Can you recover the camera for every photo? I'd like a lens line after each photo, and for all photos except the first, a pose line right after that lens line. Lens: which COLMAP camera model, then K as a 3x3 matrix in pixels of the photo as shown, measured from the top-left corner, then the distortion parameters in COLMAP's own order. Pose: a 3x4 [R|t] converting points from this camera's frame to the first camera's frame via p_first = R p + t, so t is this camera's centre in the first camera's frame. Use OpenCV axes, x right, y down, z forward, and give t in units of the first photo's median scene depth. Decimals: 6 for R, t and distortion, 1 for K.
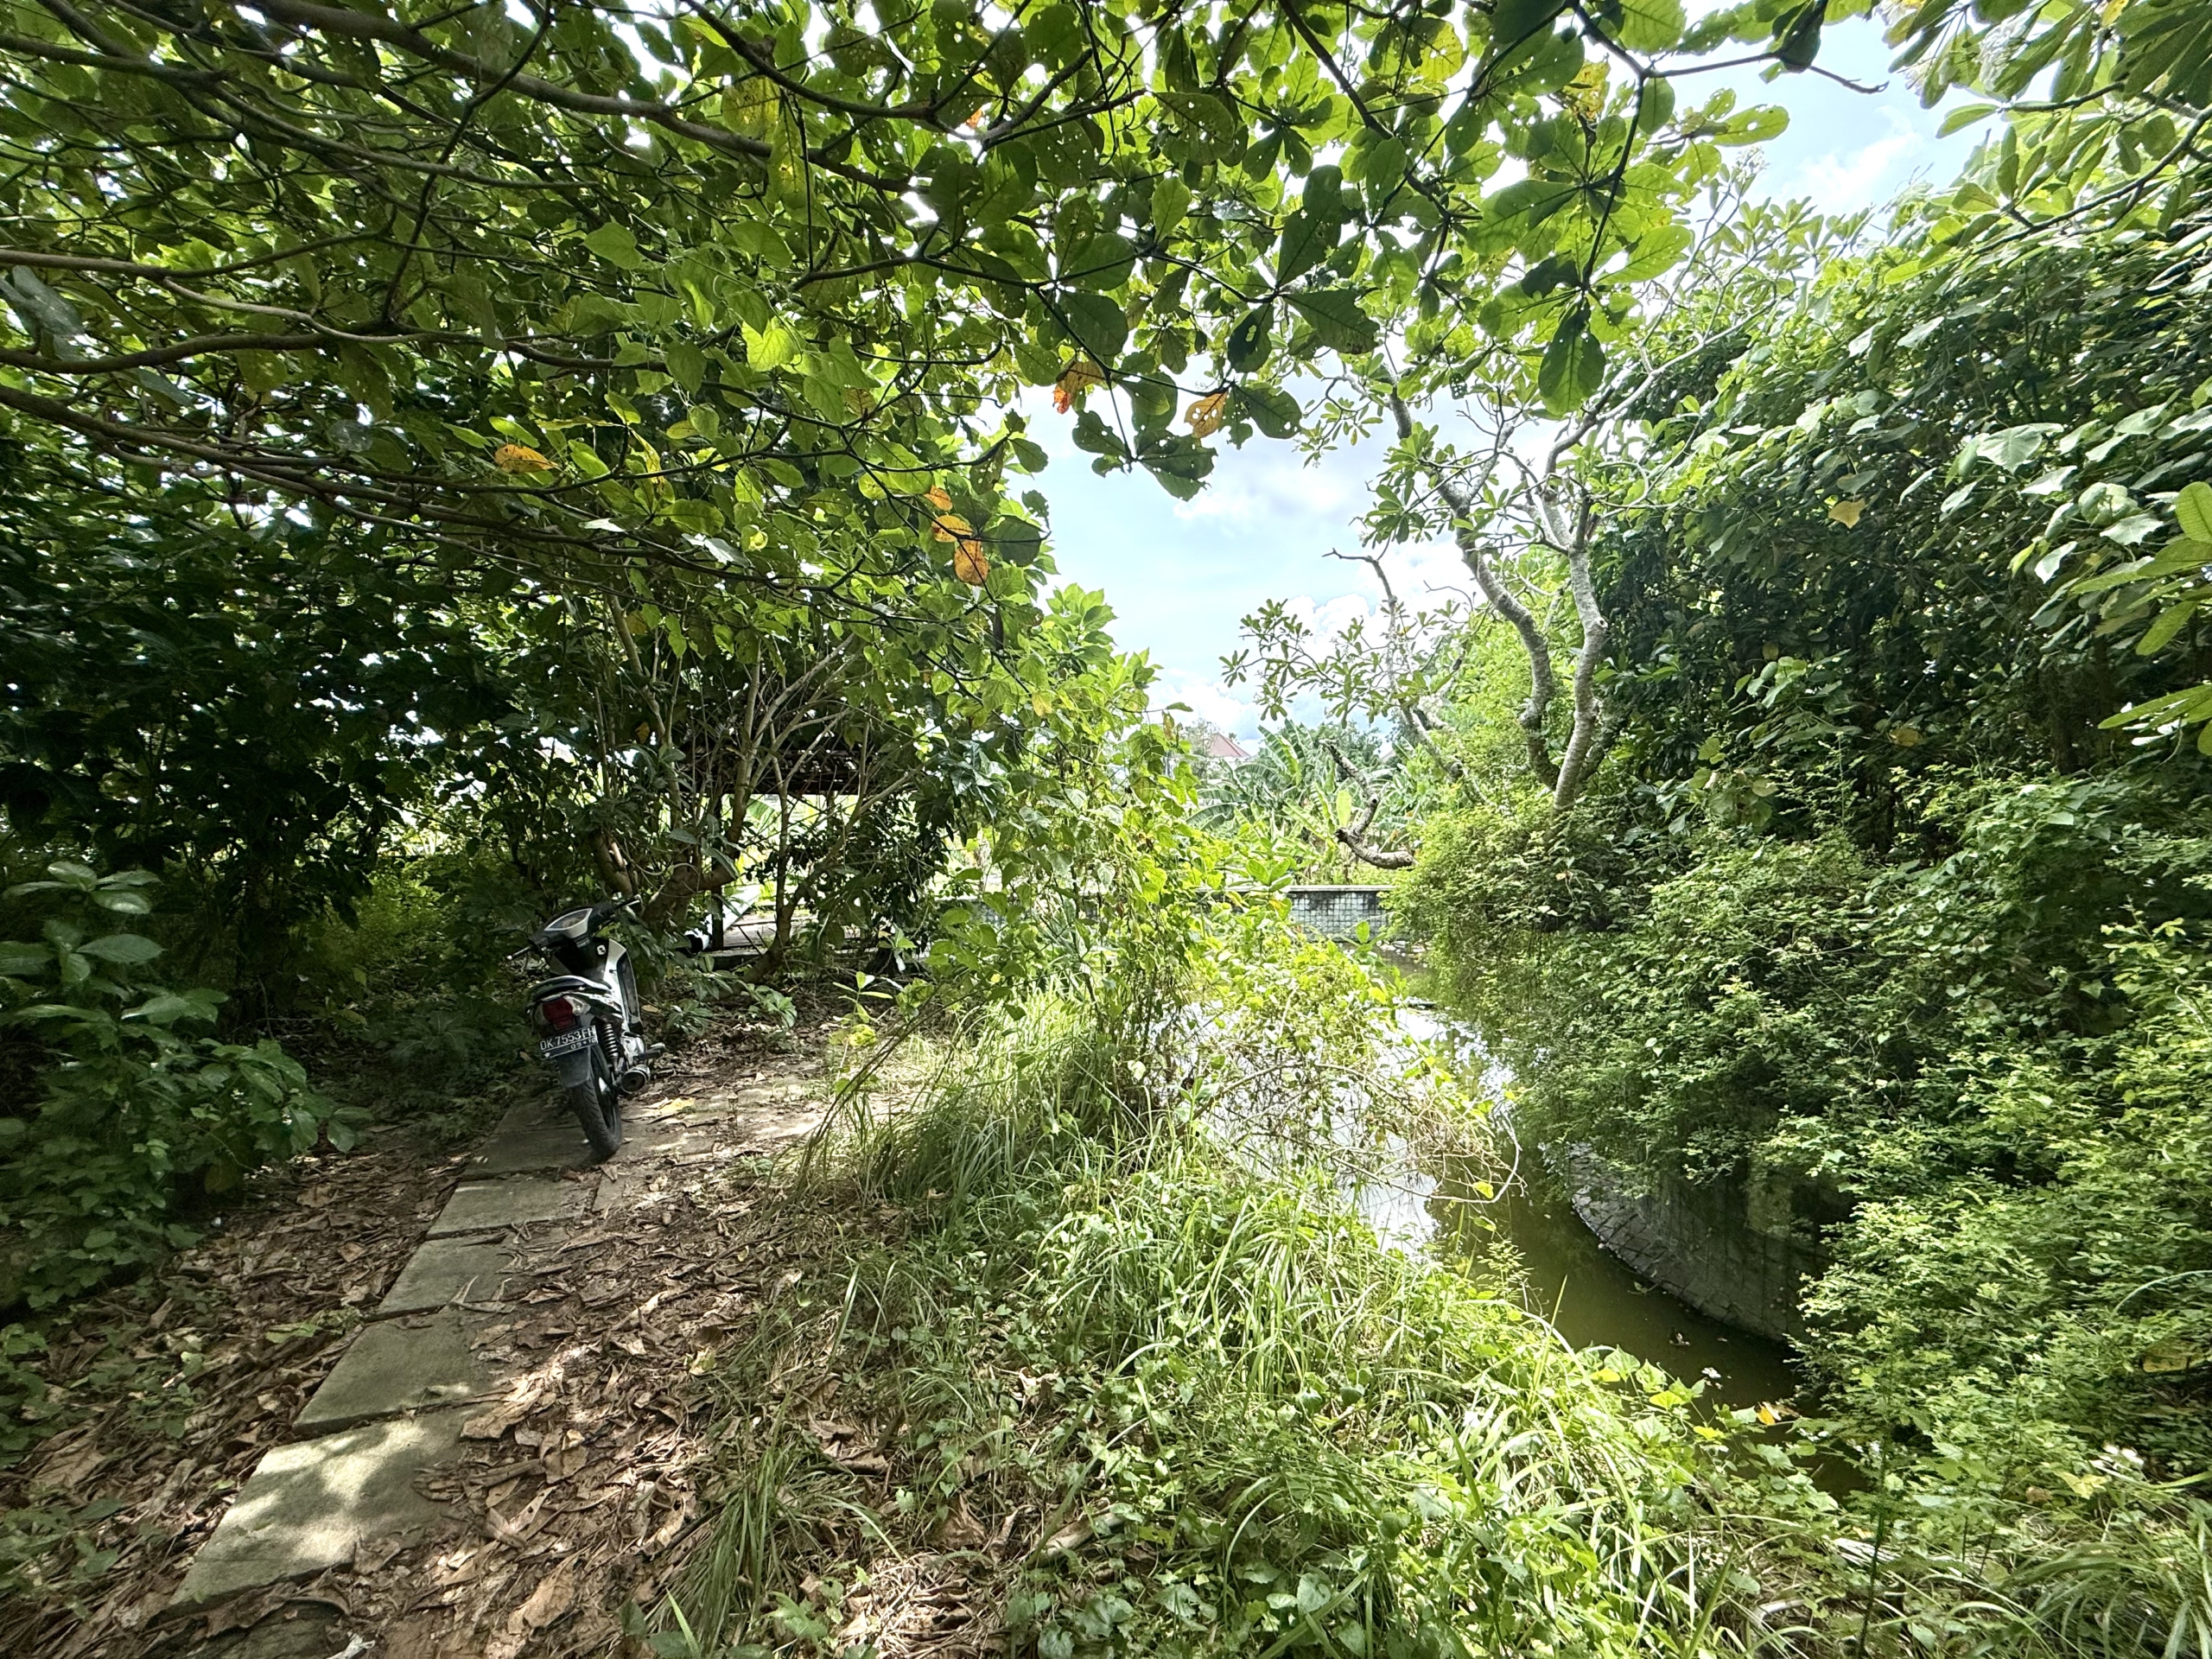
lens RADIAL K [[878.6, 0, 1101.1], [0, 878.6, 823.5], [0, 0, 1]] dist [-0.000249, 0.000538]
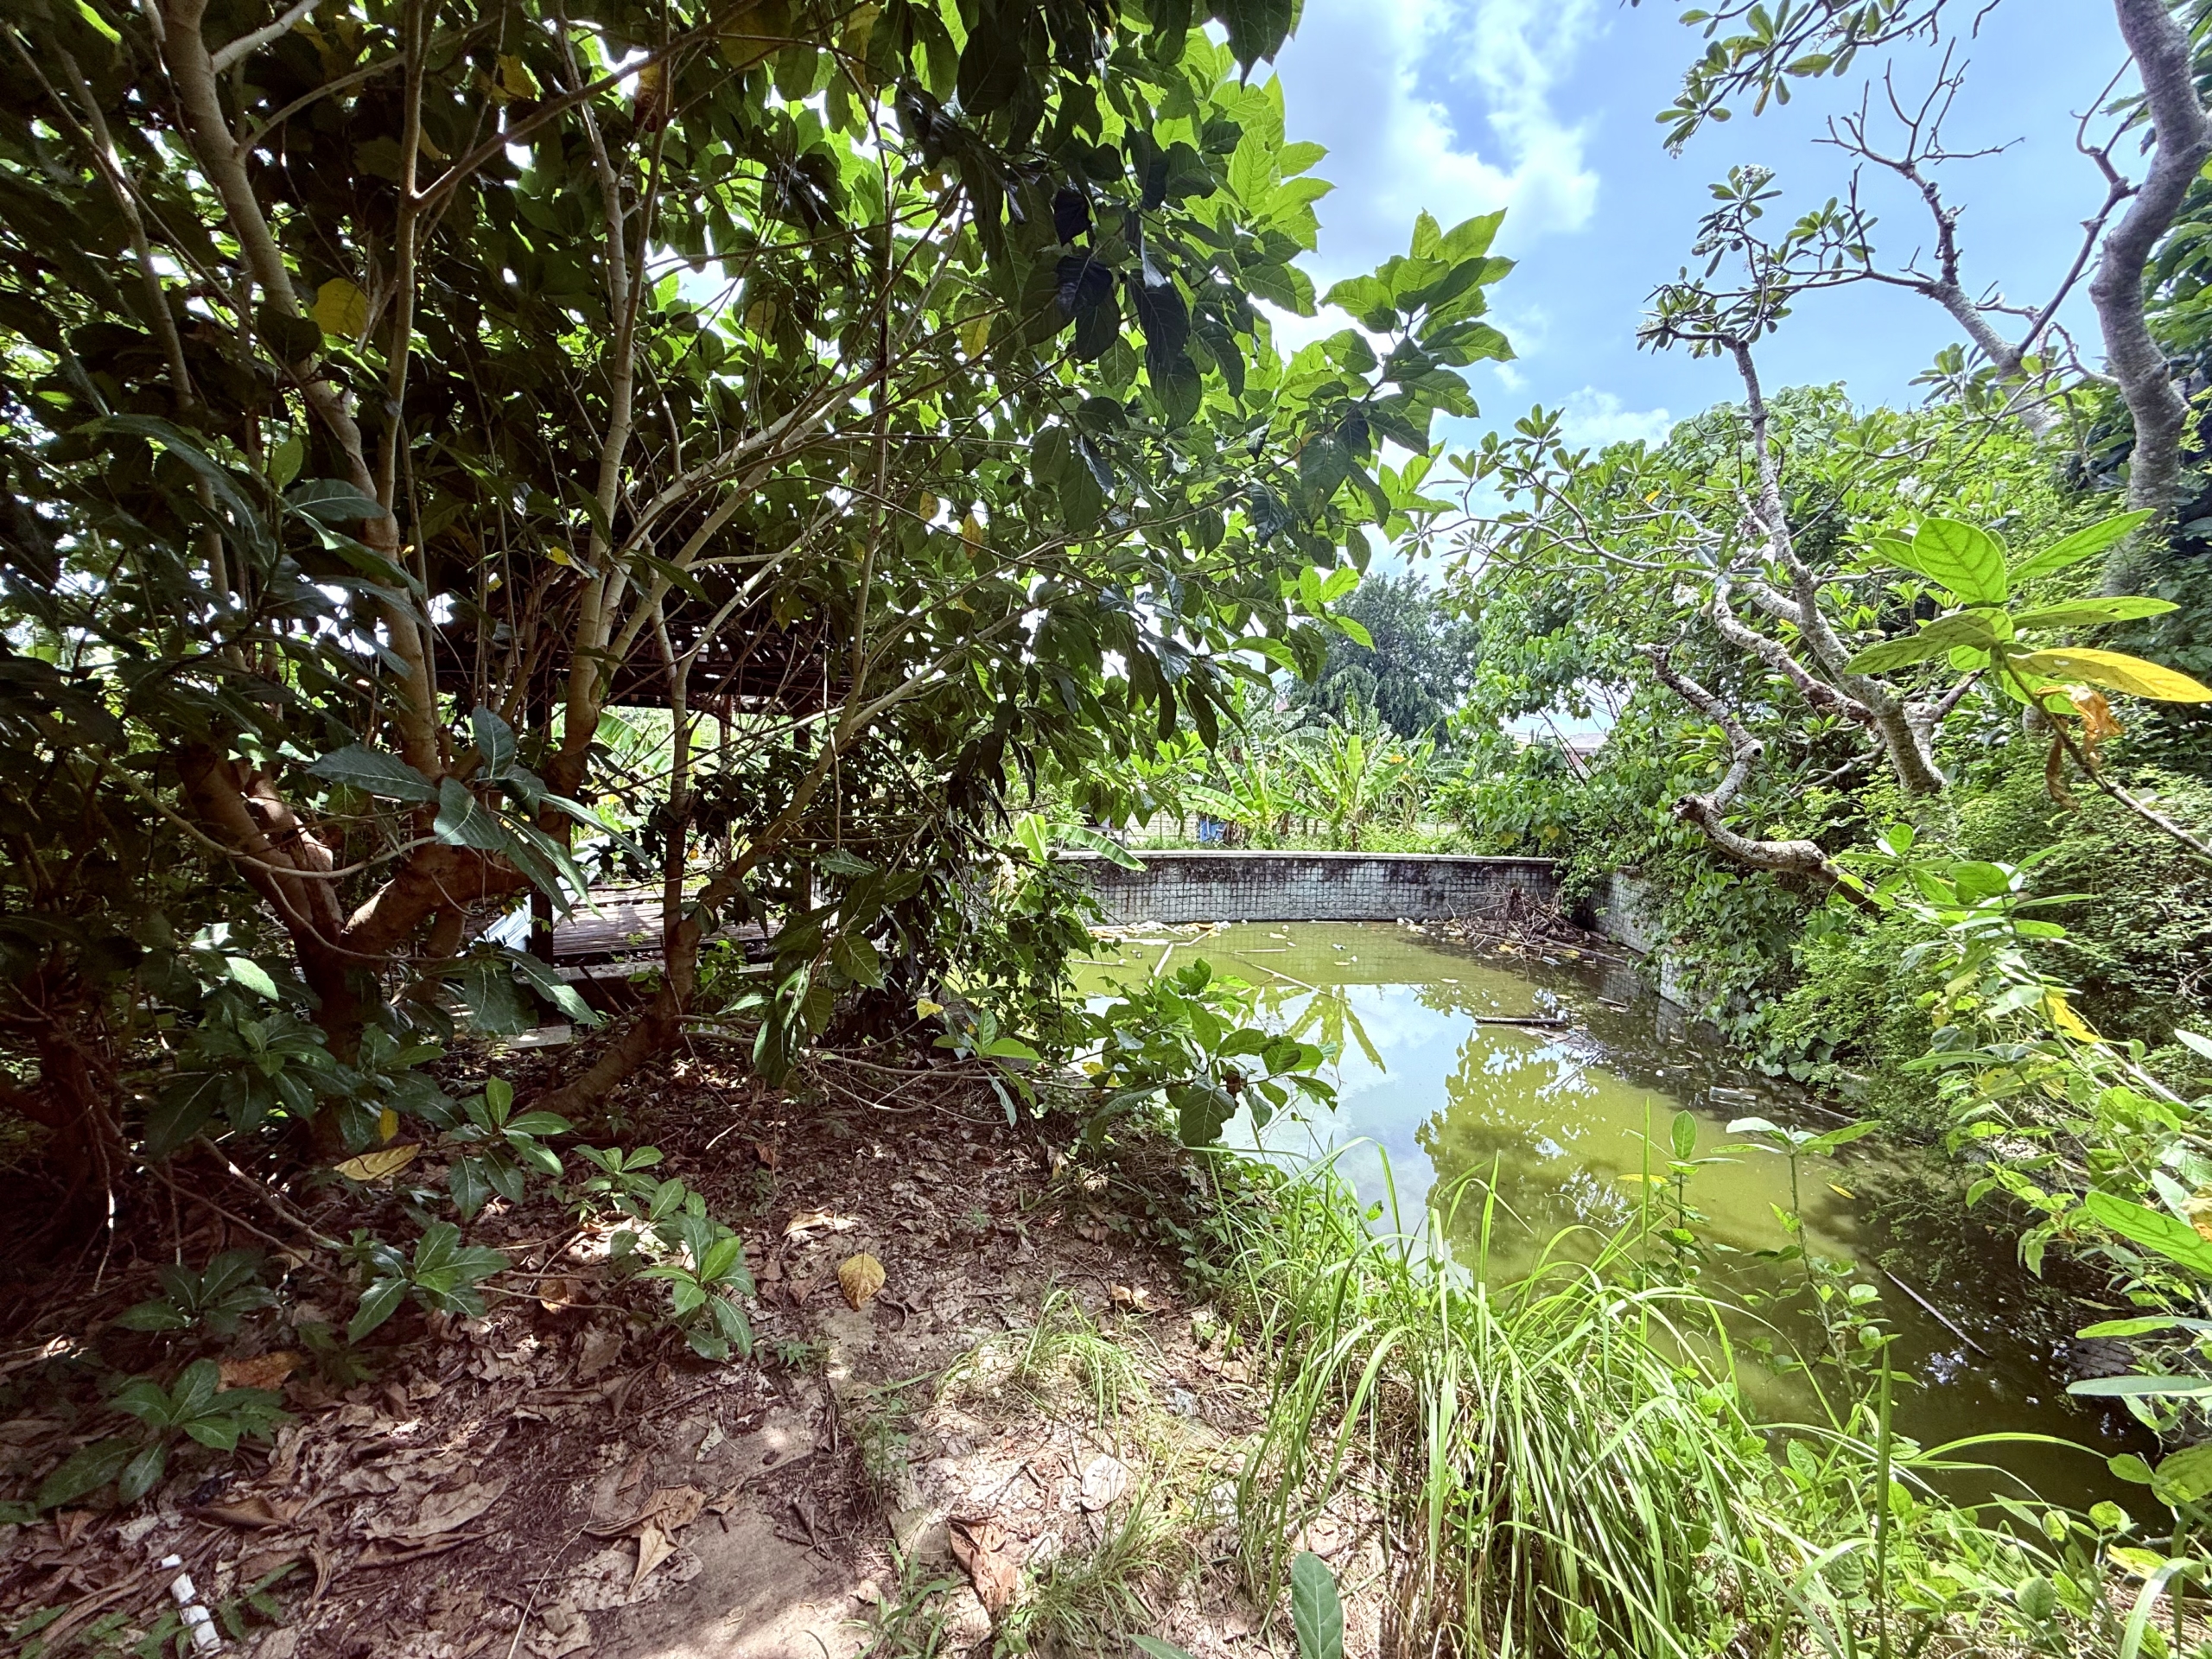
lens RADIAL K [[878.6, 0, 1107.8], [0, 878.6, 834.7], [0, 0, 1]] dist [-0.000249, 0.000538]
pose [[0.991714, 0.030303, 0.124839, -0.162272], [-0.039713, 0.996497, 0.073594, 0.001339], [-0.122172, -0.077942, 0.989444, 0.425317]]
